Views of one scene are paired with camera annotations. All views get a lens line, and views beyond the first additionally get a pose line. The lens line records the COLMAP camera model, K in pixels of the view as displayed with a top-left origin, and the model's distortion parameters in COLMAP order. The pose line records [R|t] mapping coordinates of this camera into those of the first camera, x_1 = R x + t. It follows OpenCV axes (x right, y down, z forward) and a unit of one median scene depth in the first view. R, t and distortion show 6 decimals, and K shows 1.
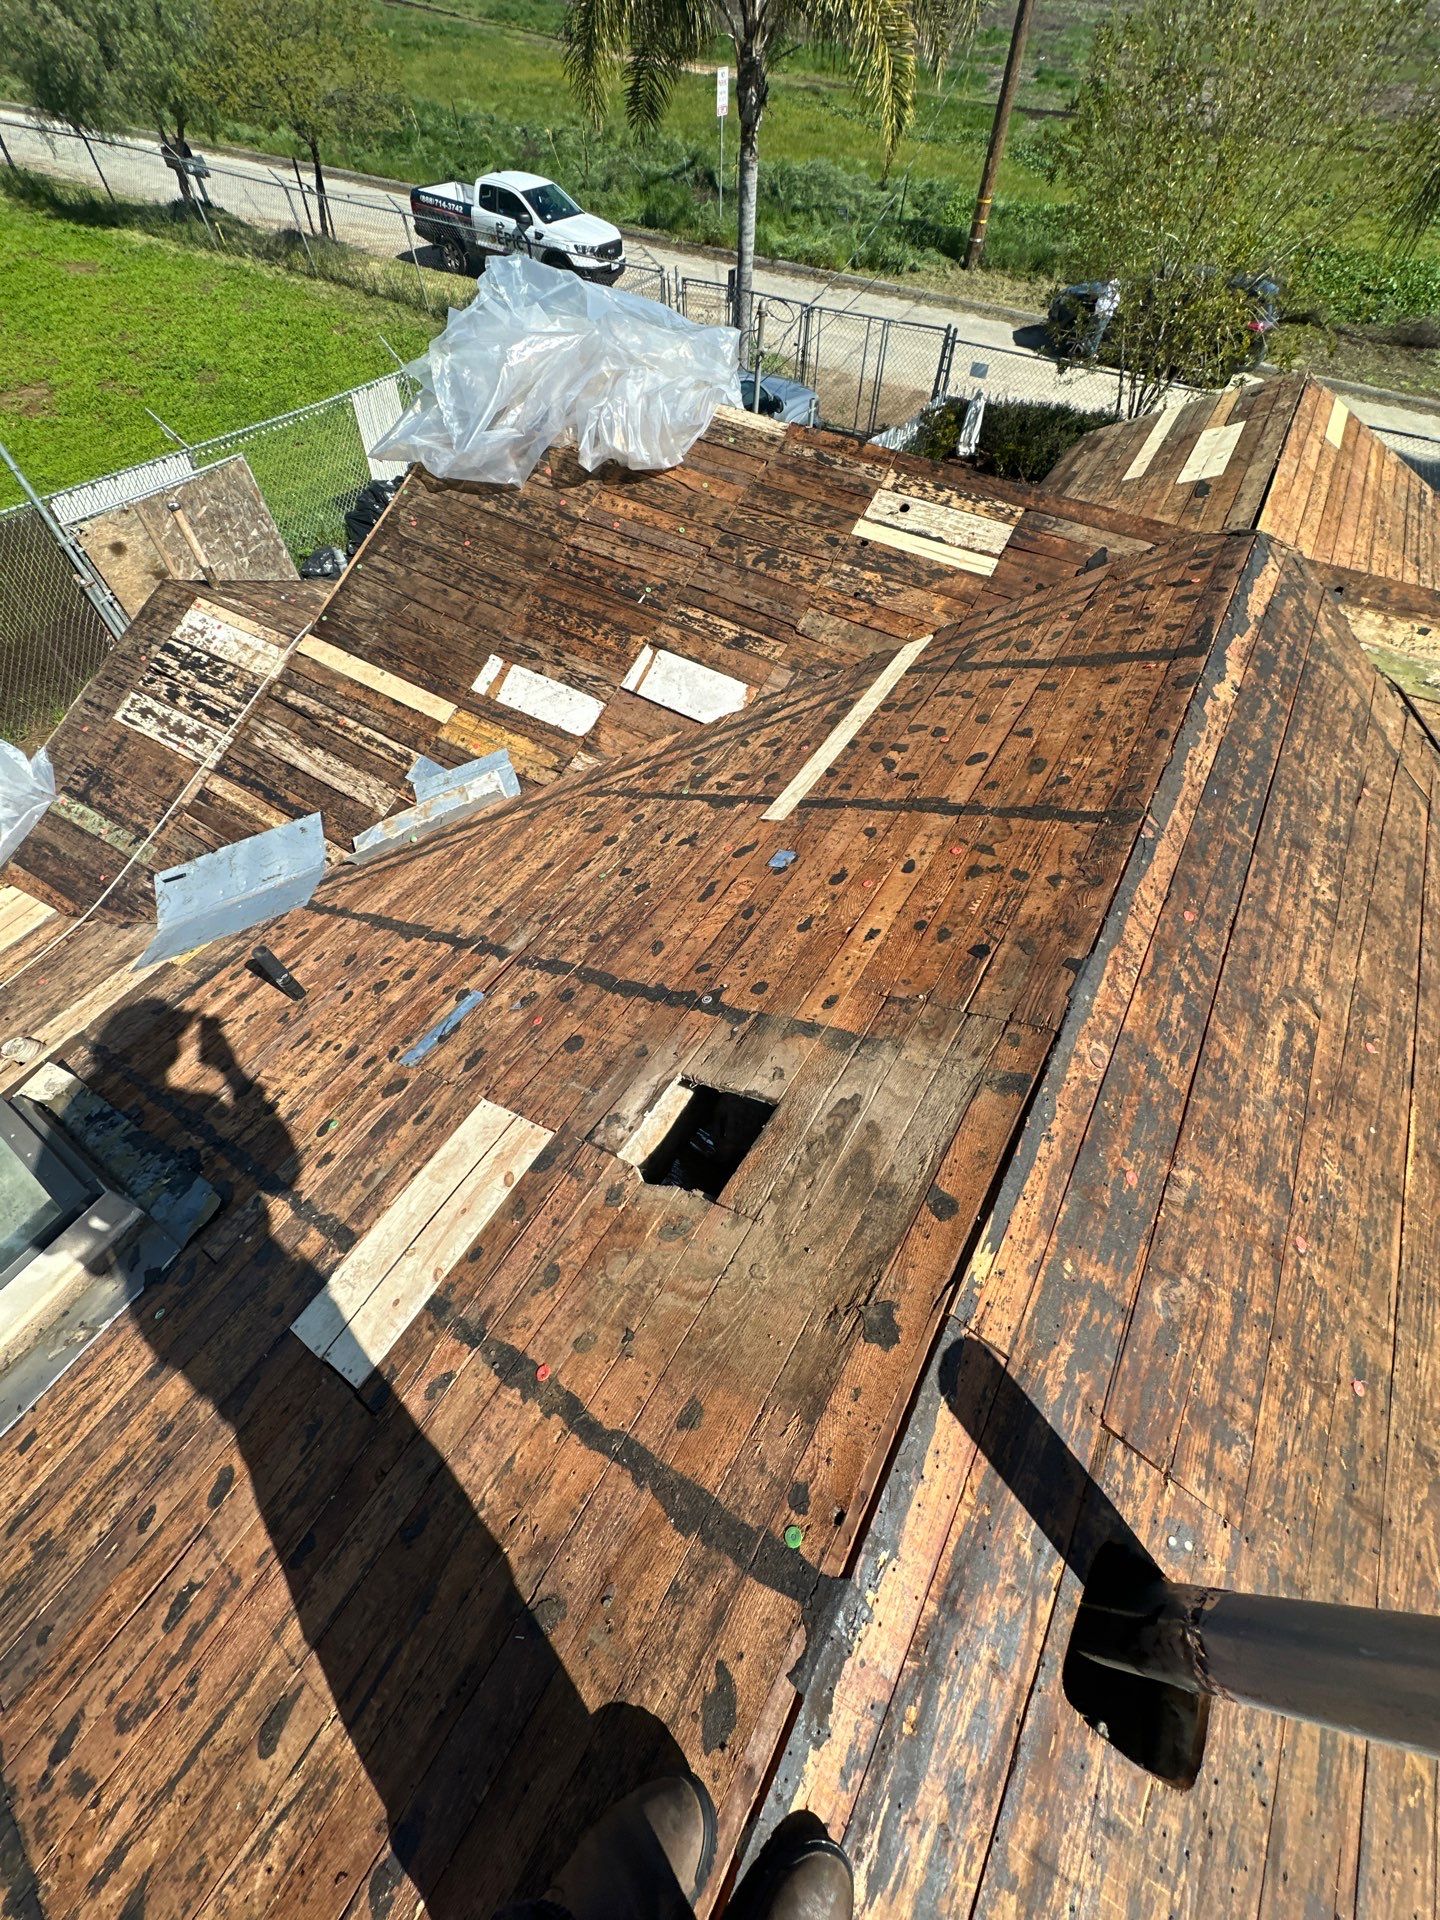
lens RADIAL K [[763.4, 0, 716.8], [0, 763.4, 963.0], [0, 0, 1]] dist [-0.001213, -0.000039]
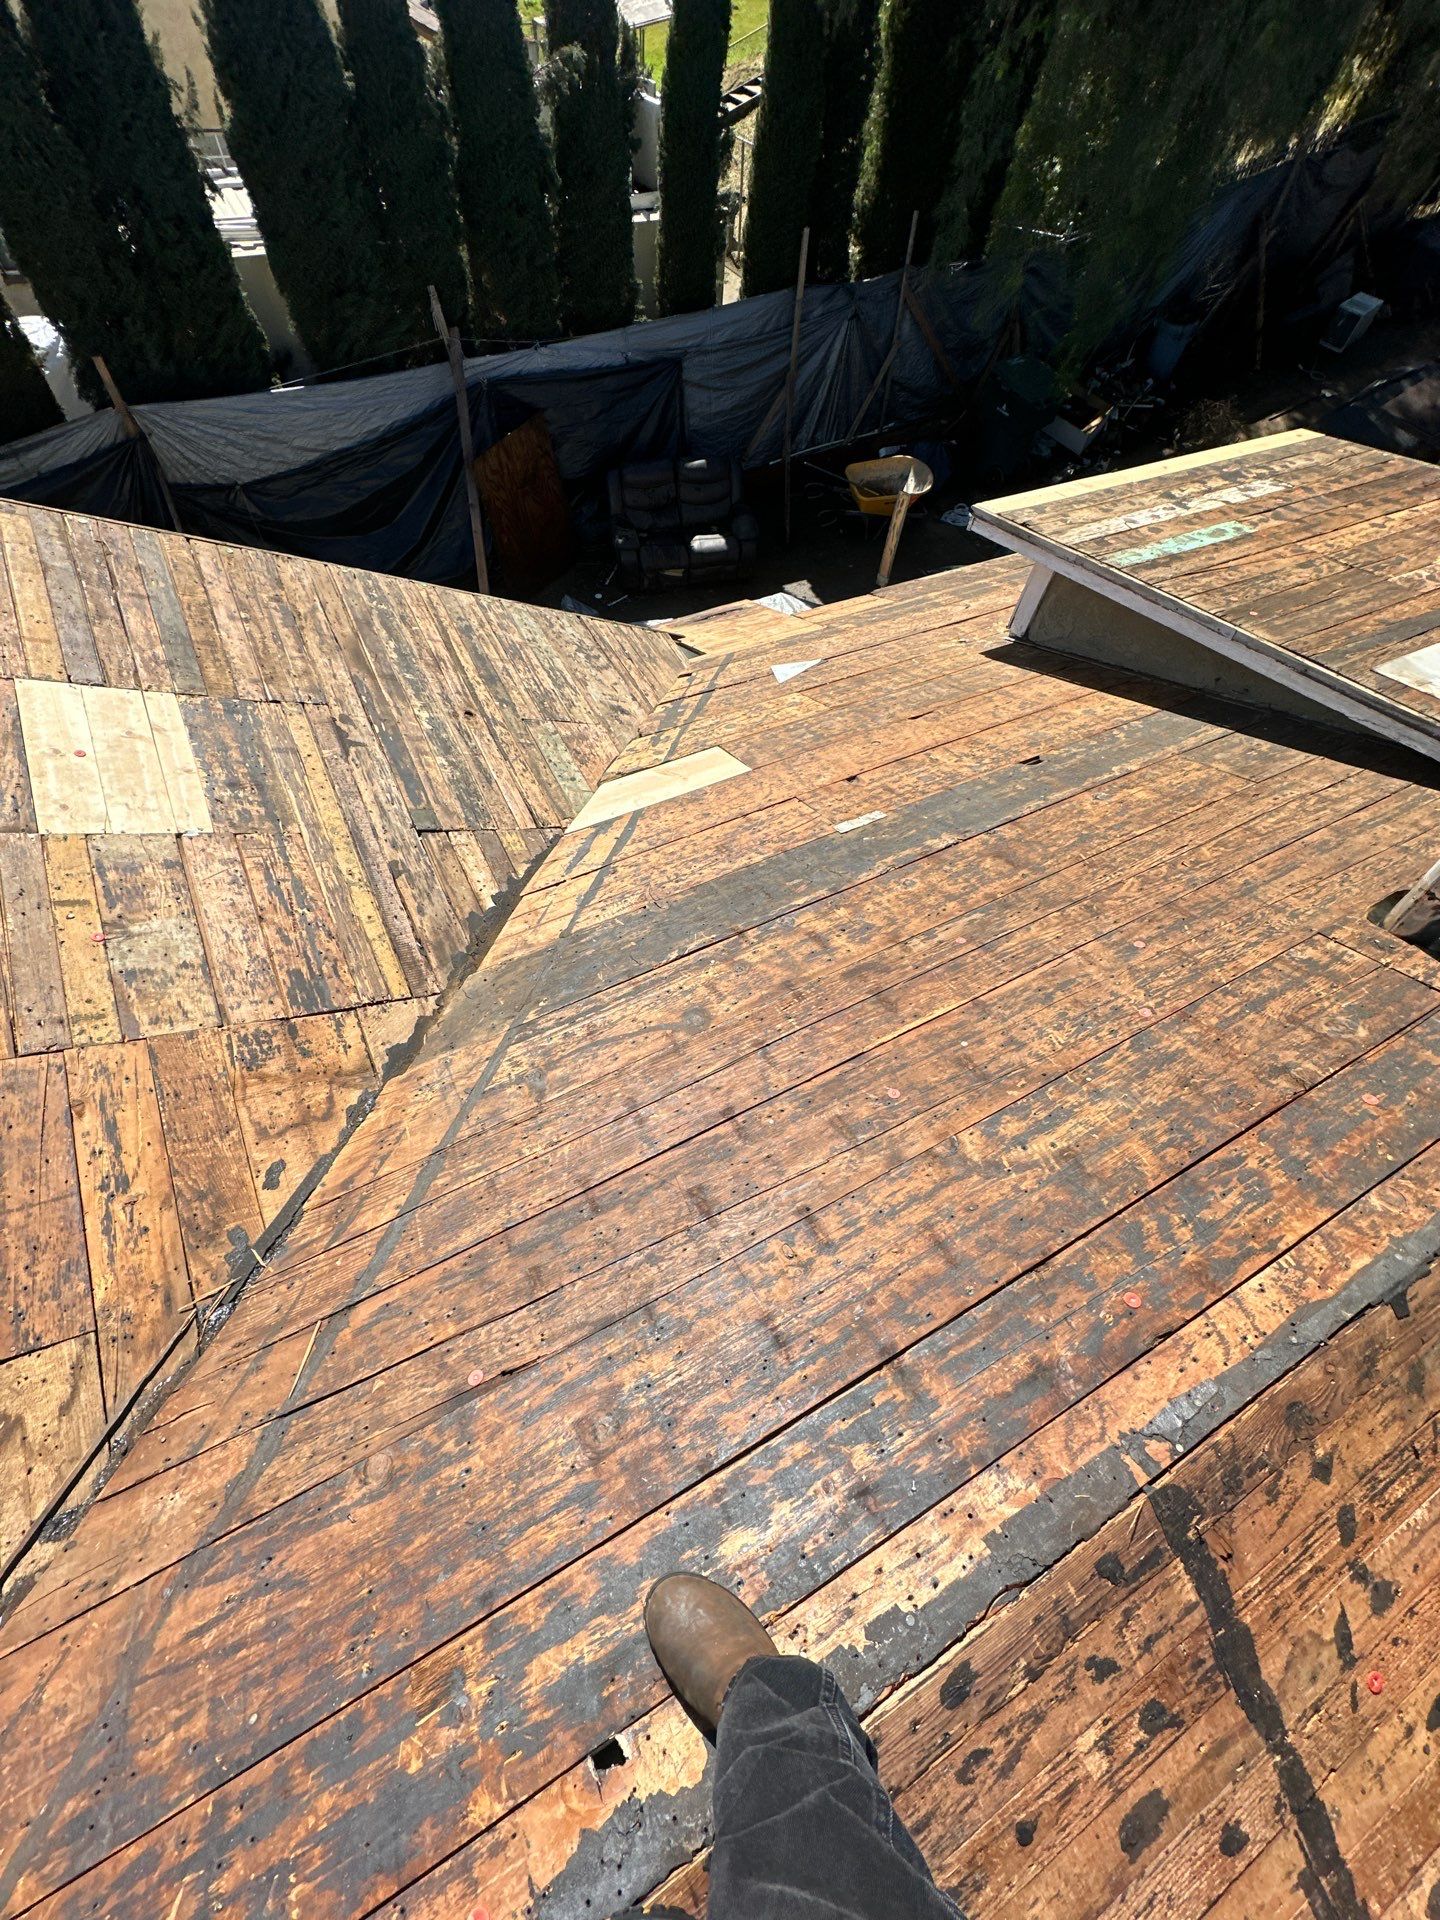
lens RADIAL K [[763.4, 0, 716.8], [0, 763.4, 963.0], [0, 0, 1]] dist [-0.001213, -0.000039]
pose [[-0.856849, -0.475383, 0.199552, 0.324017], [0.360804, -0.276421, 0.890737, -0.250646], [-0.368281, 0.835226, 0.408371, 0.203078]]
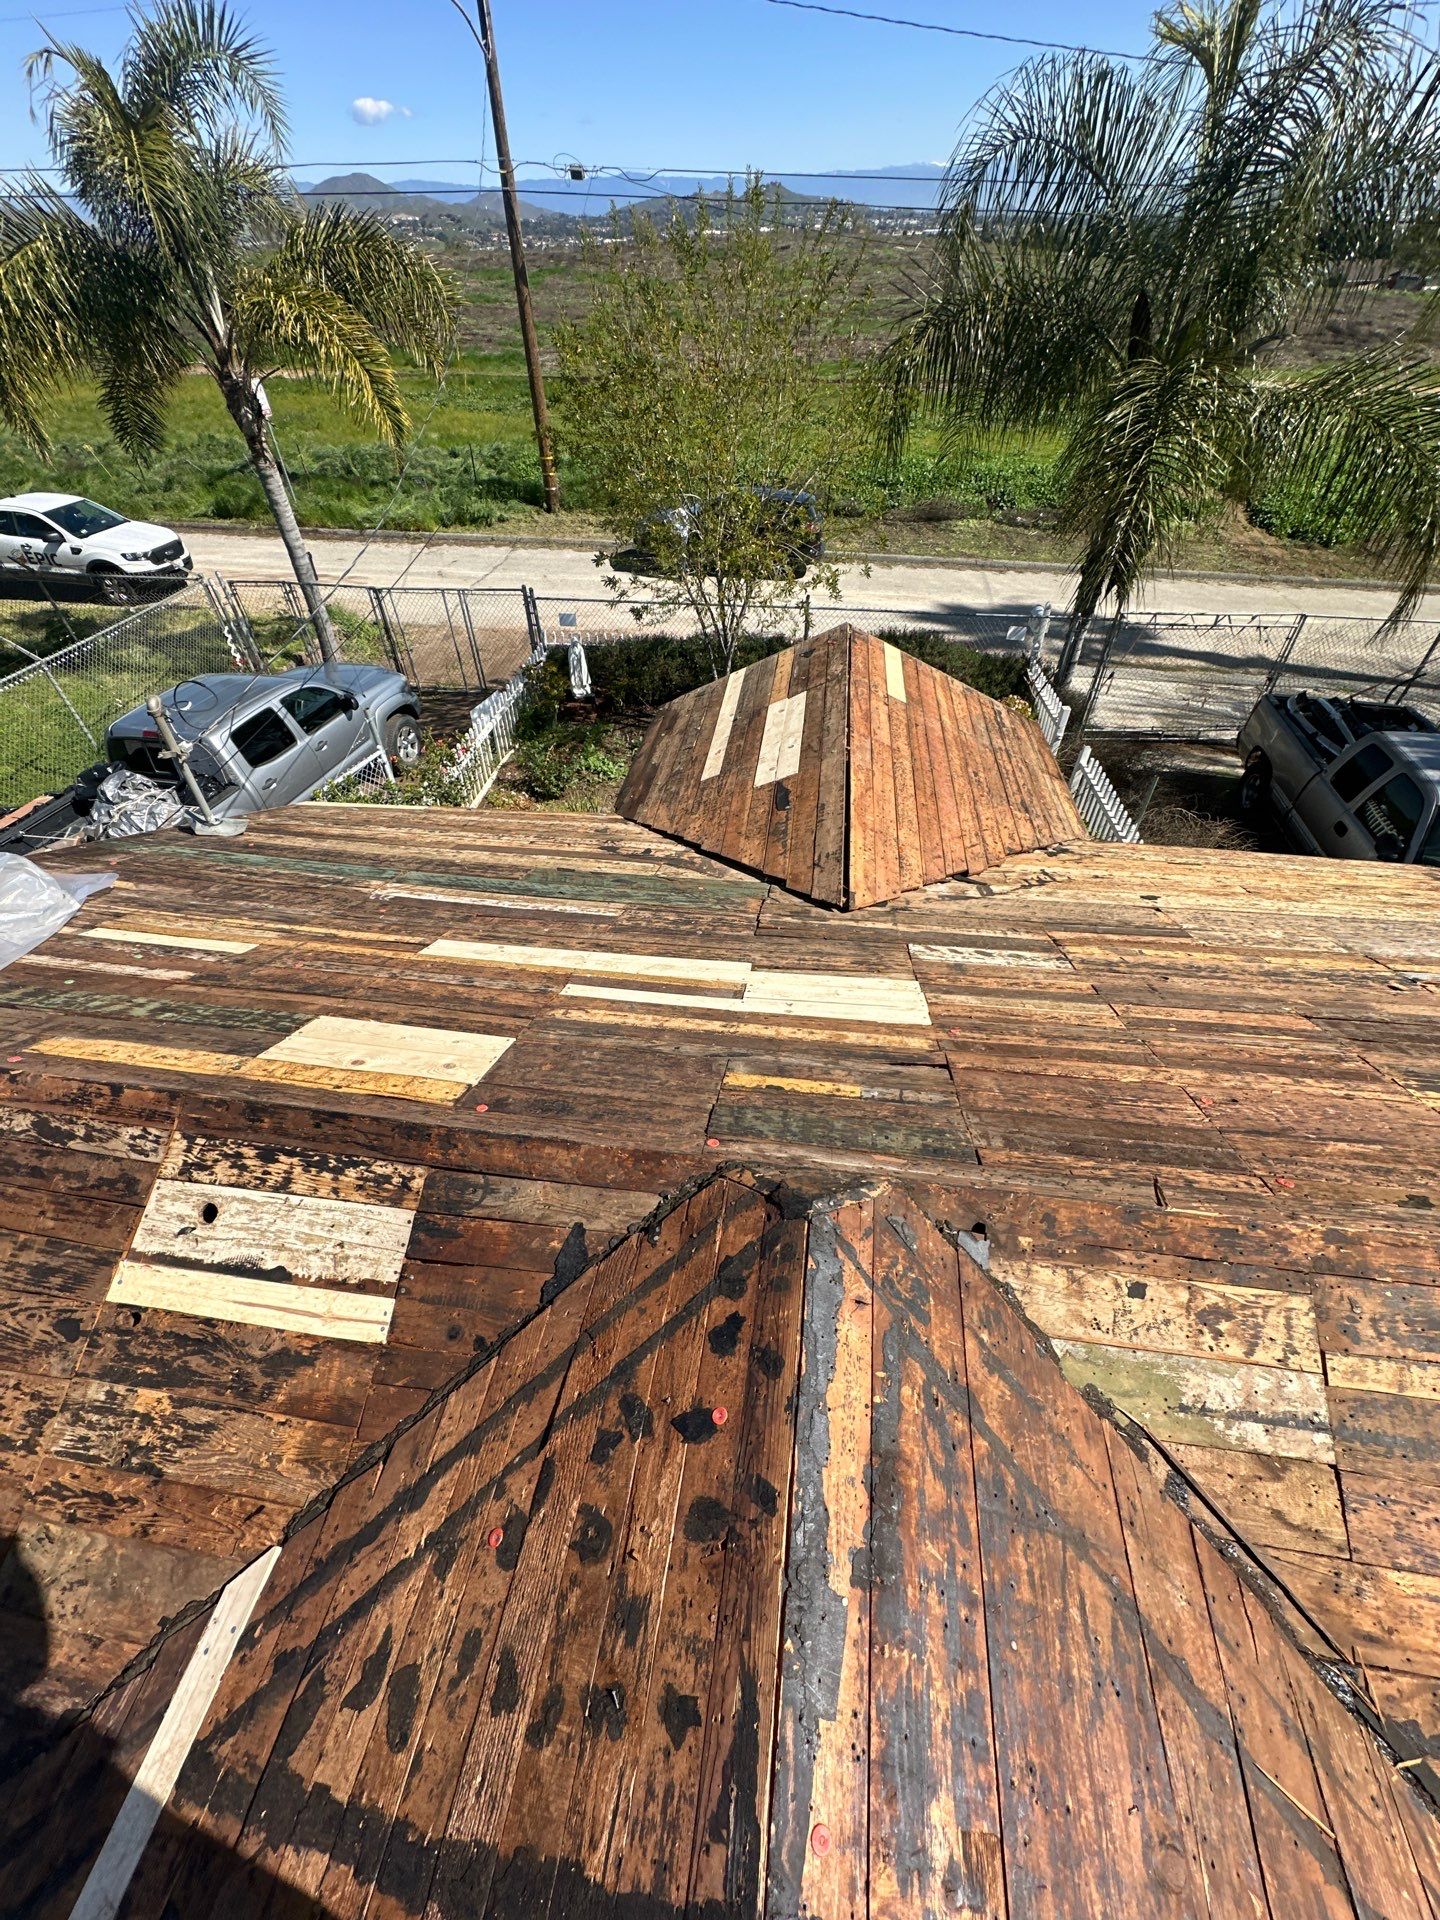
lens RADIAL K [[763.4, 0, 716.8], [0, 763.4, 963.0], [0, 0, 1]] dist [-0.001213, -0.000039]
pose [[0.921335, -0.289546, 0.259433, 0.294584], [0.332360, 0.932820, -0.139228, -0.350526], [-0.201691, 0.214501, 0.955673, 0.248357]]
